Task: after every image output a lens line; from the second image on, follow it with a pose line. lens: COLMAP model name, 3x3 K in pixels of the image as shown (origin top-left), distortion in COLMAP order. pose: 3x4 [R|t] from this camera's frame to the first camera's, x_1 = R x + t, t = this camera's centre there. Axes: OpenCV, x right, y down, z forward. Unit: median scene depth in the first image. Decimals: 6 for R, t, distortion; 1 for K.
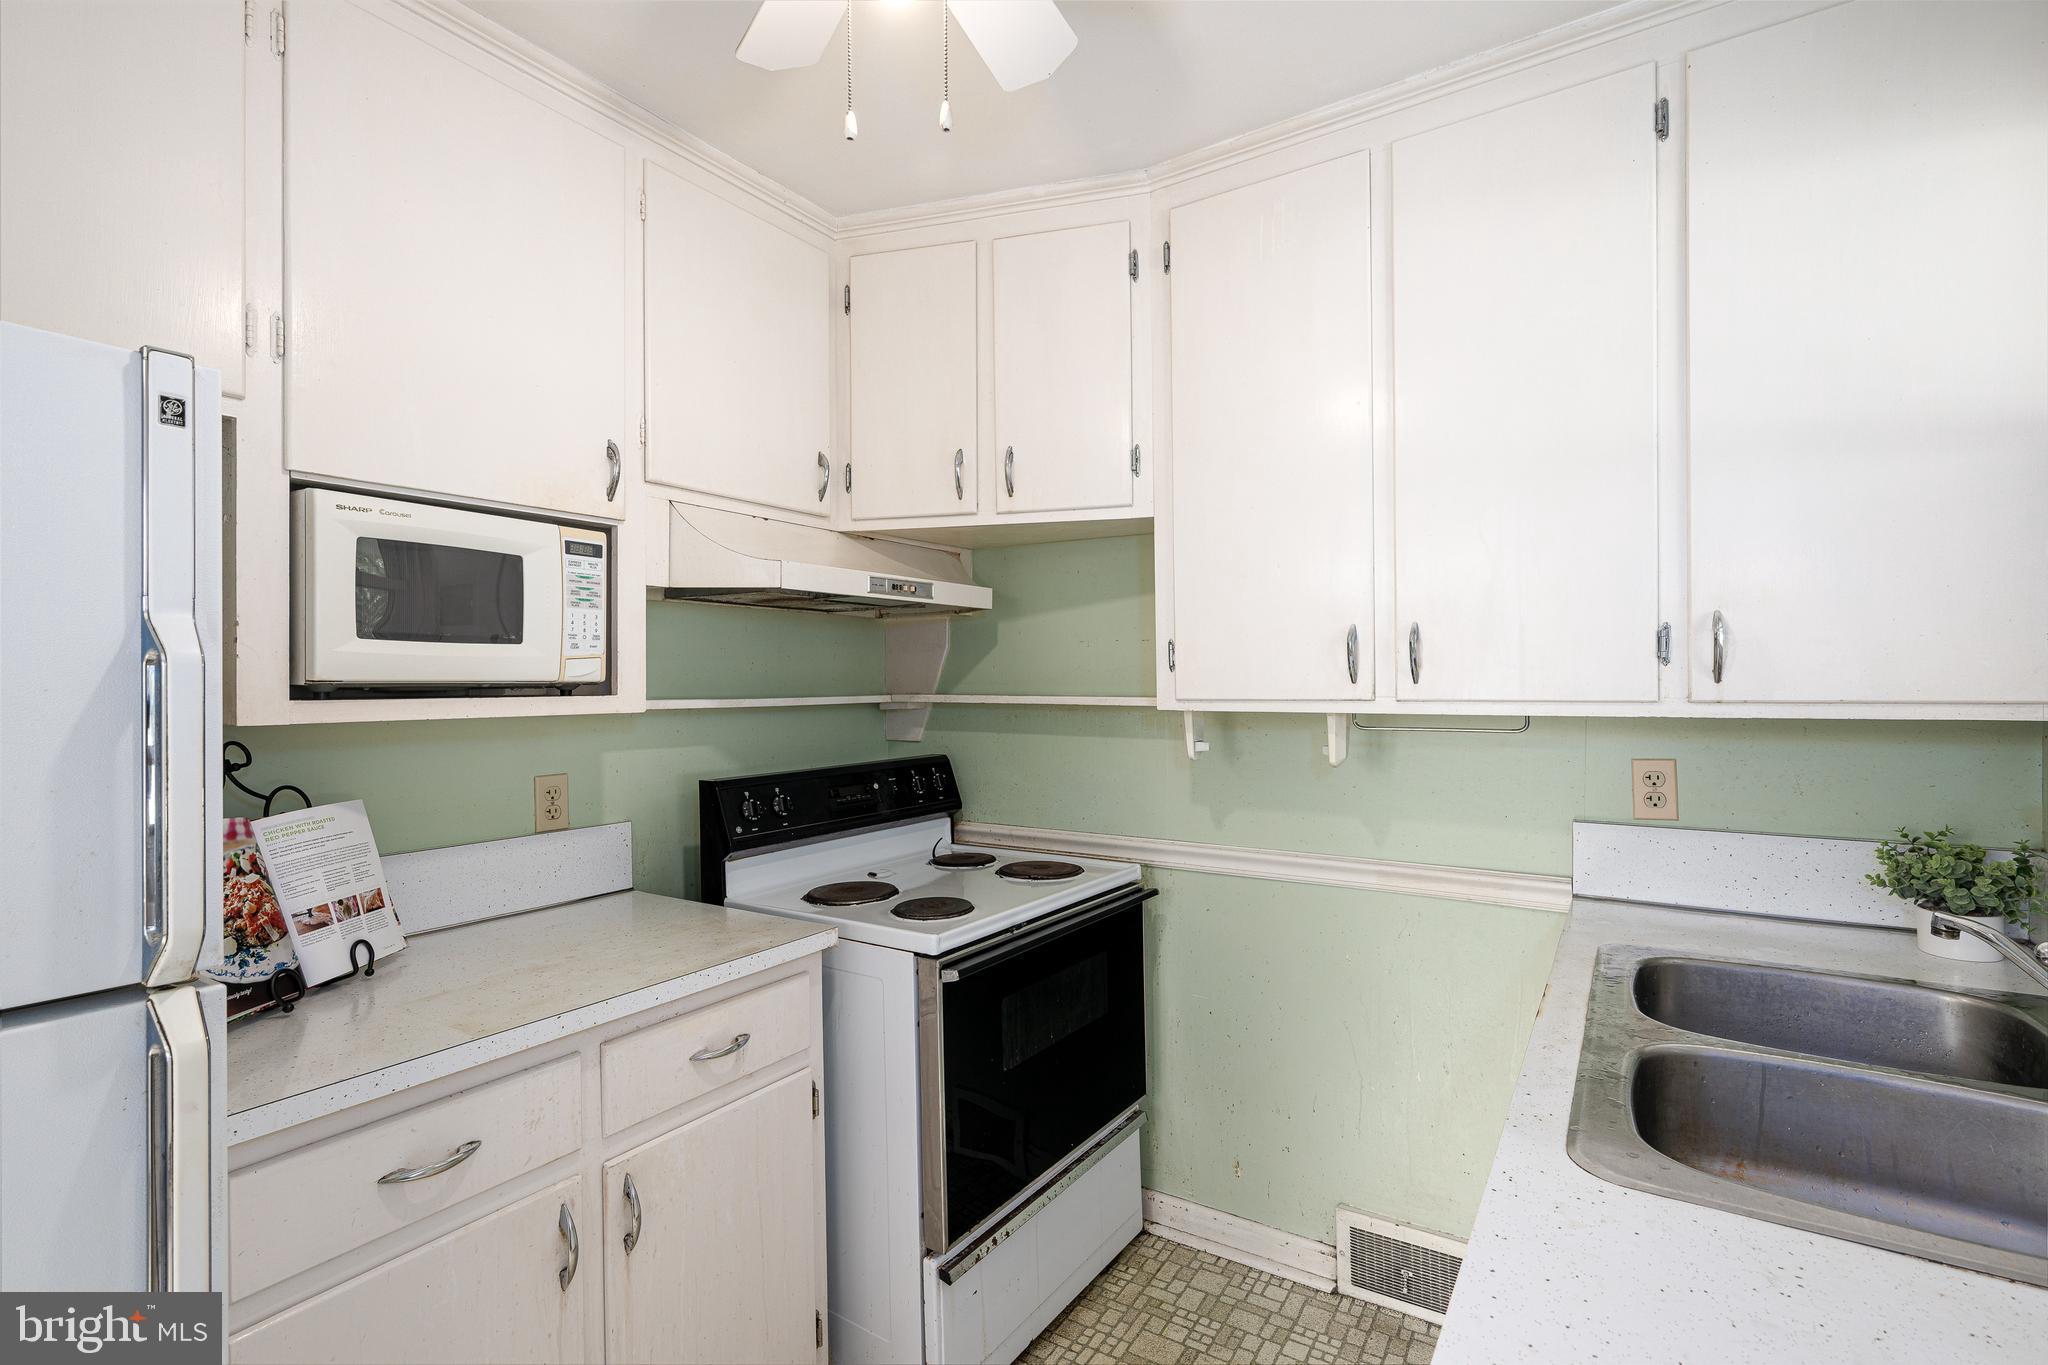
lens RADIAL K [[930.4, 0, 1031.0], [0, 930.4, 689.4], [0, 0, 1]] dist [0.000914, 0.000231]
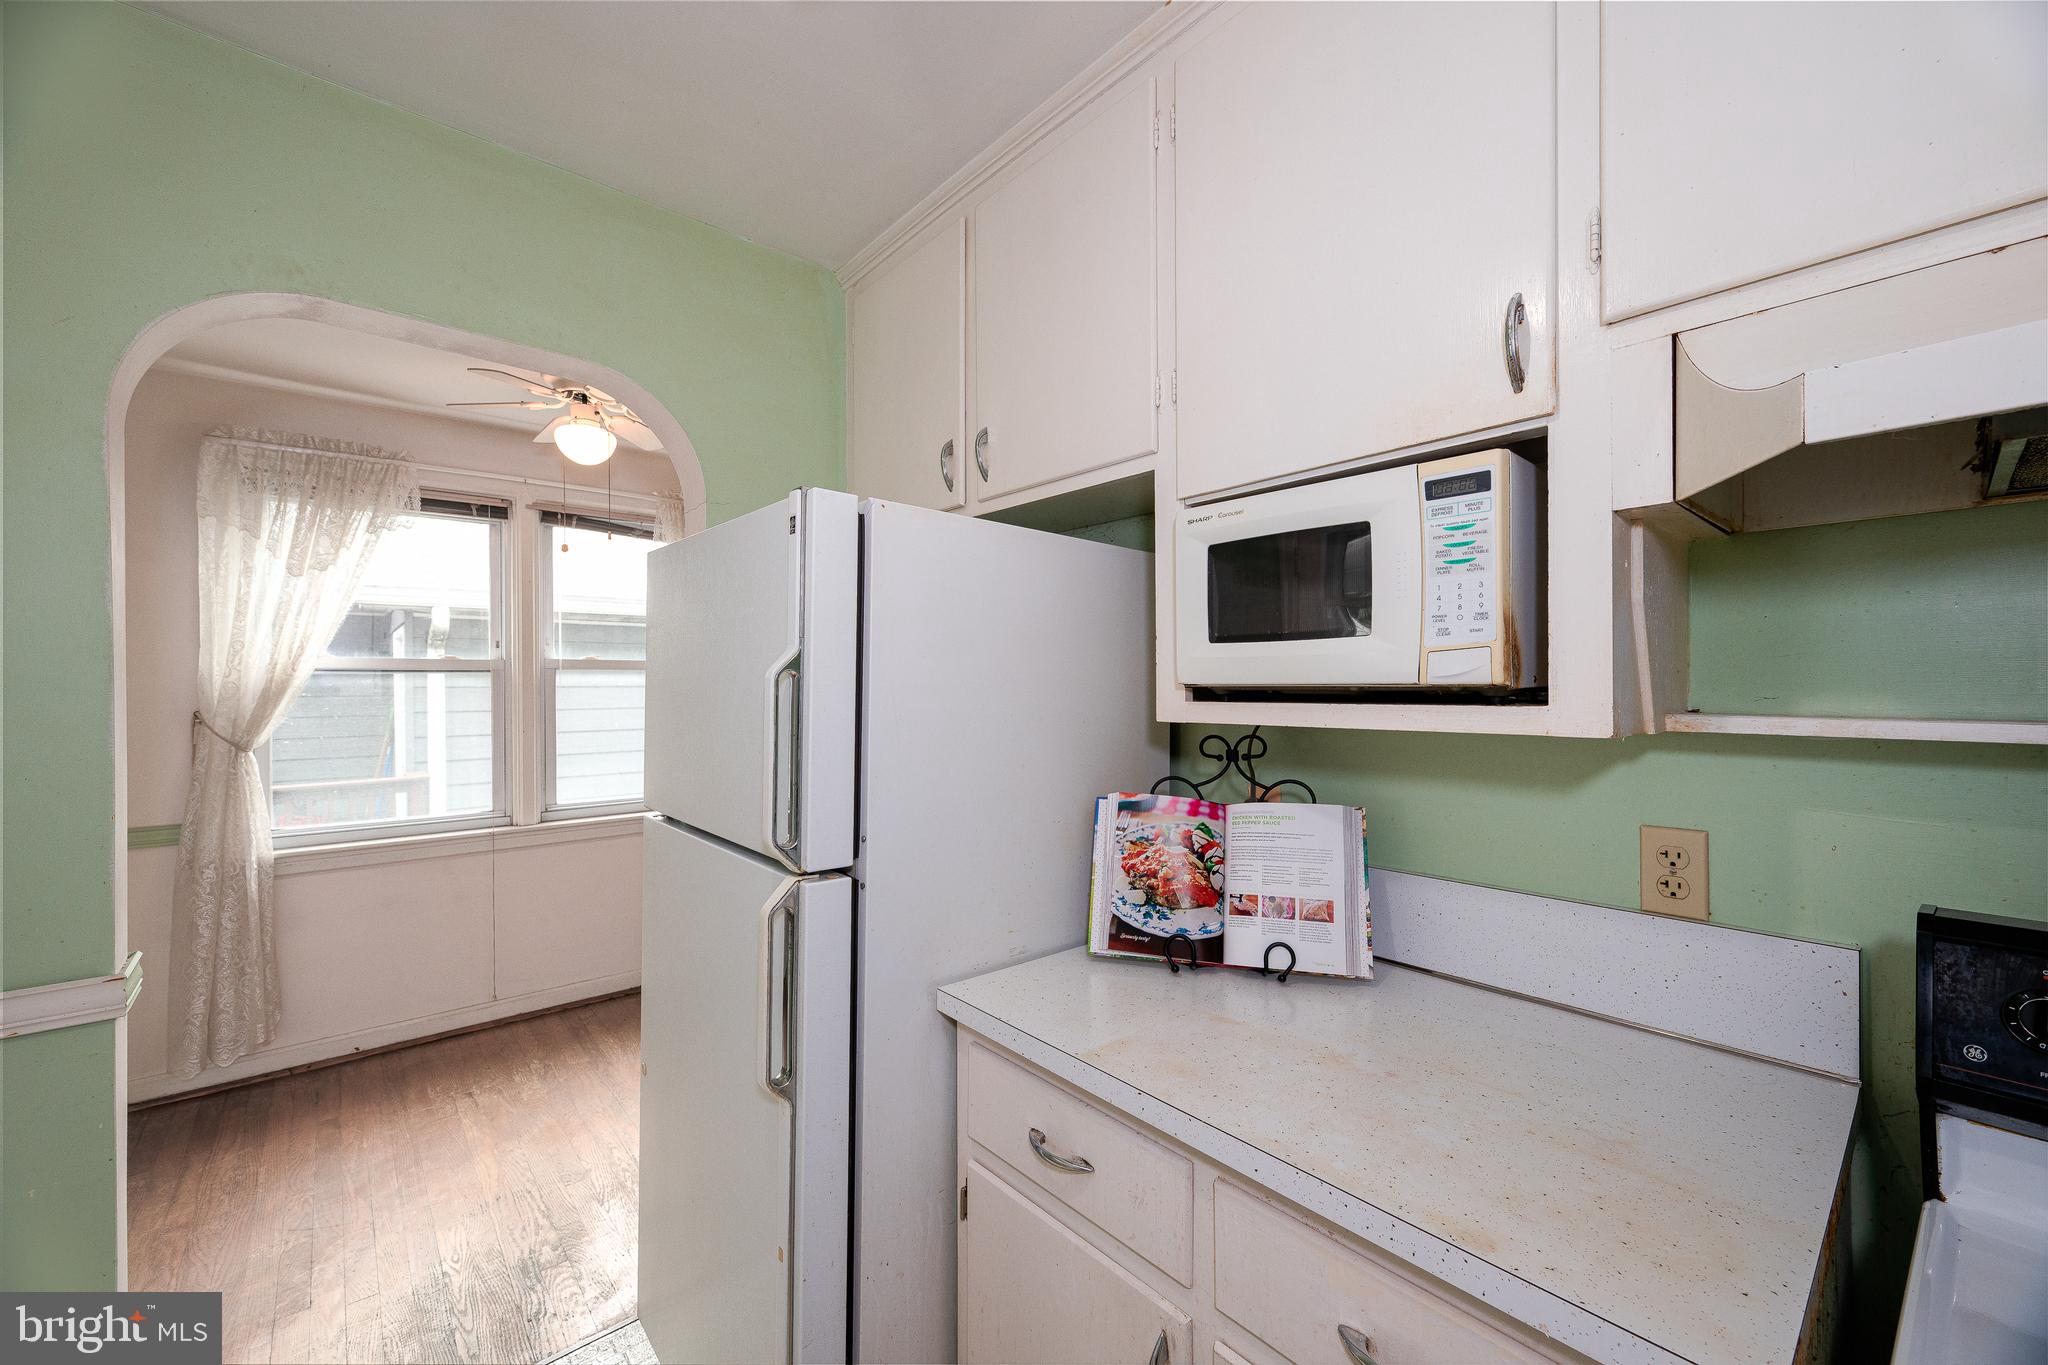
lens RADIAL K [[805.8, 0, 1032.0], [0, 805.8, 682.4], [0, 0, 1]] dist [-0.002663, -0.000326]
pose [[-0.278551, 0.004742, -0.960410, 0.114415], [0.001202, 0.999989, 0.004589, -0.008975], [0.960421, 0.000124, -0.278553, 0.620871]]
